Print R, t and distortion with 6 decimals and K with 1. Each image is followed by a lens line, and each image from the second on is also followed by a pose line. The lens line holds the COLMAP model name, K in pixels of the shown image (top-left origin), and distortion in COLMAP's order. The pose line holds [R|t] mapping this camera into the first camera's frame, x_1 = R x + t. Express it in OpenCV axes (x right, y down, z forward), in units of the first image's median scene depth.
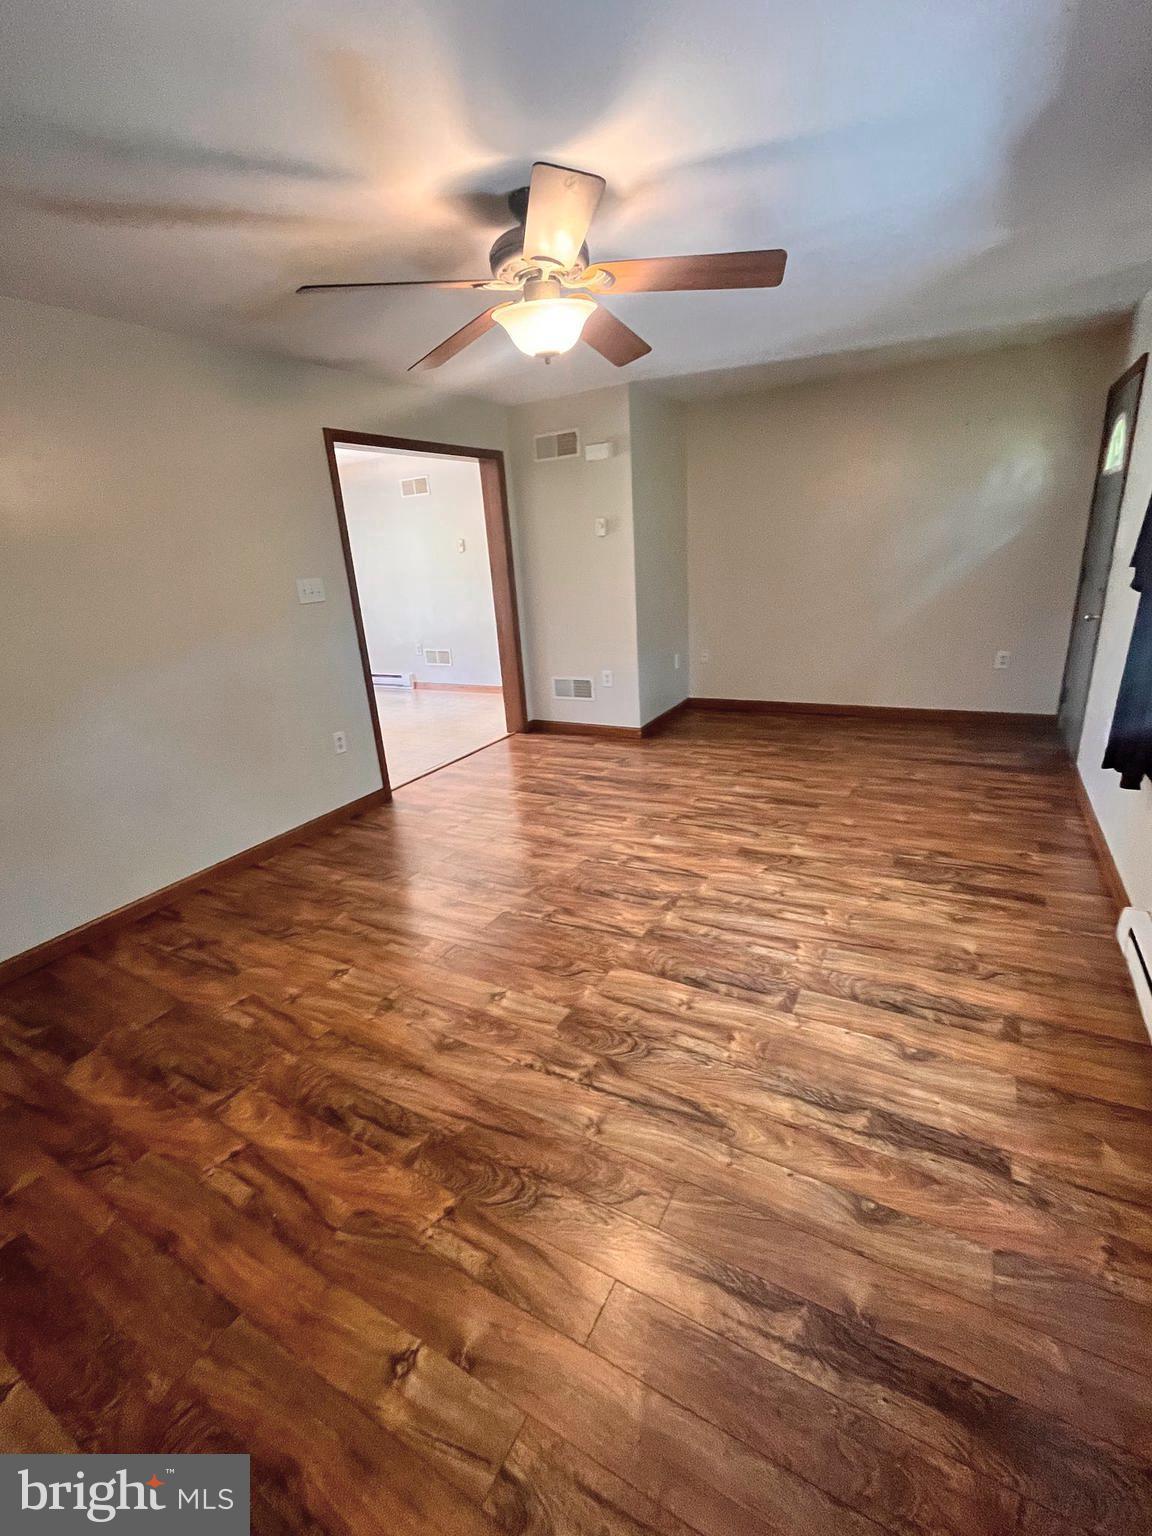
lens RADIAL K [[669.7, 0, 577.3], [0, 669.7, 764.7], [0, 0, 1]] dist [0.000857, 0.000248]
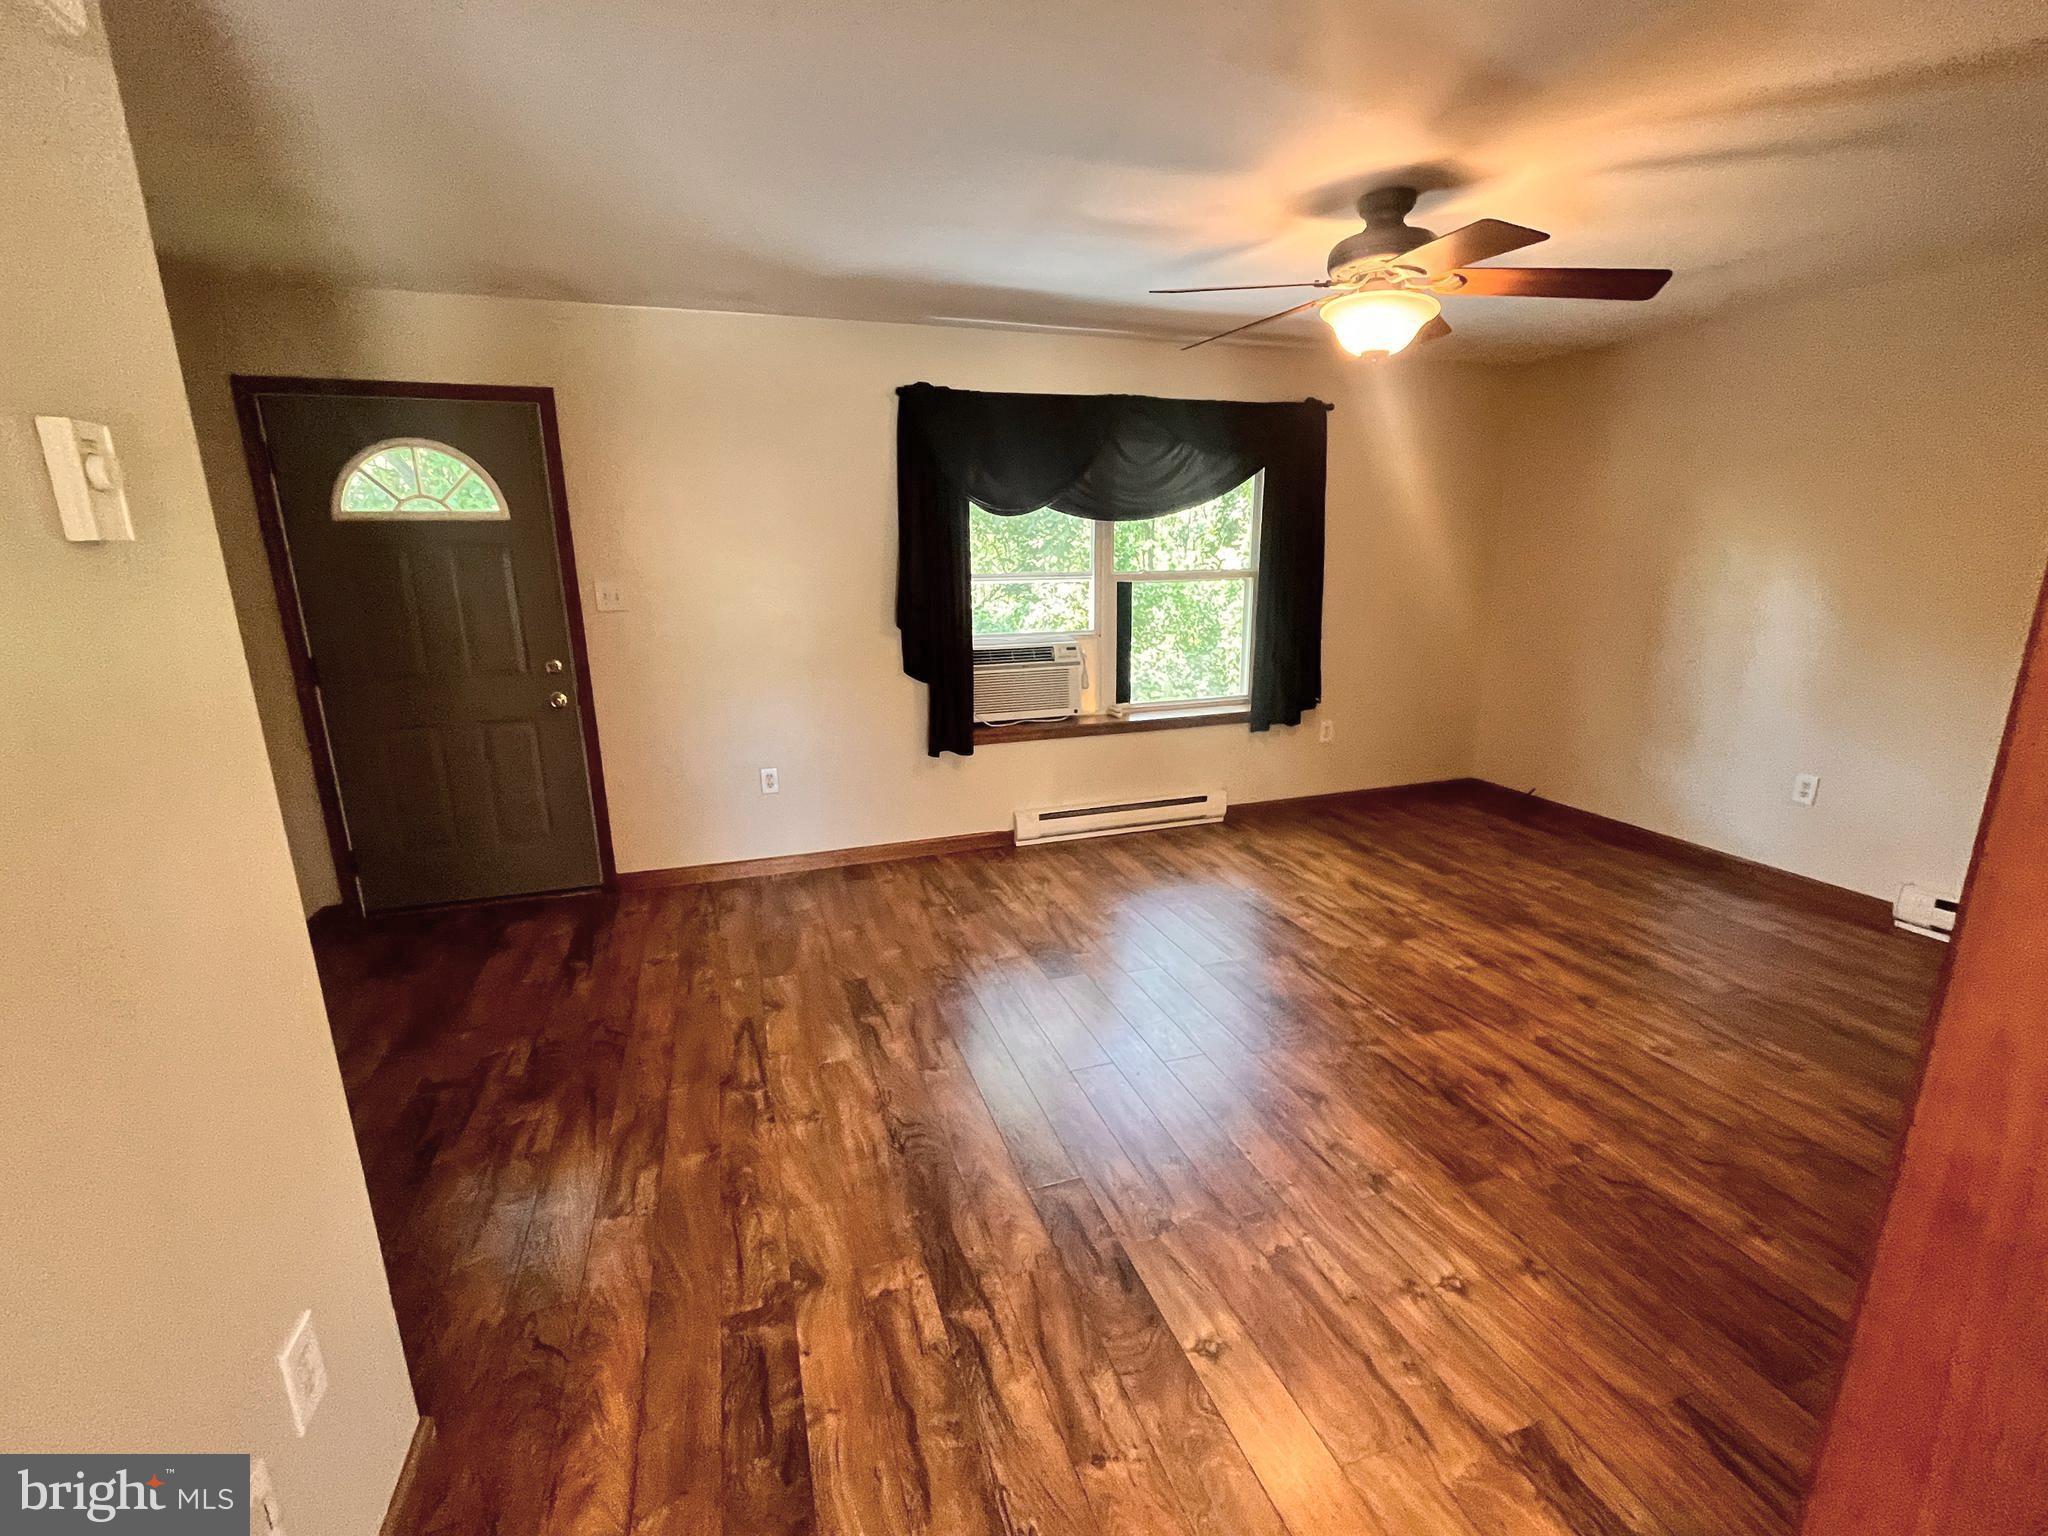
lens RADIAL K [[892.9, 0, 1032.0], [0, 892.9, 772.2], [0, 0, 1]] dist [0.000857, 0.000248]
pose [[-0.749229, -0.083127, 0.657074, -0.413087], [0.266278, 0.870573, 0.413760, -0.552995], [-0.606426, 0.484966, -0.630124, 1.755105]]
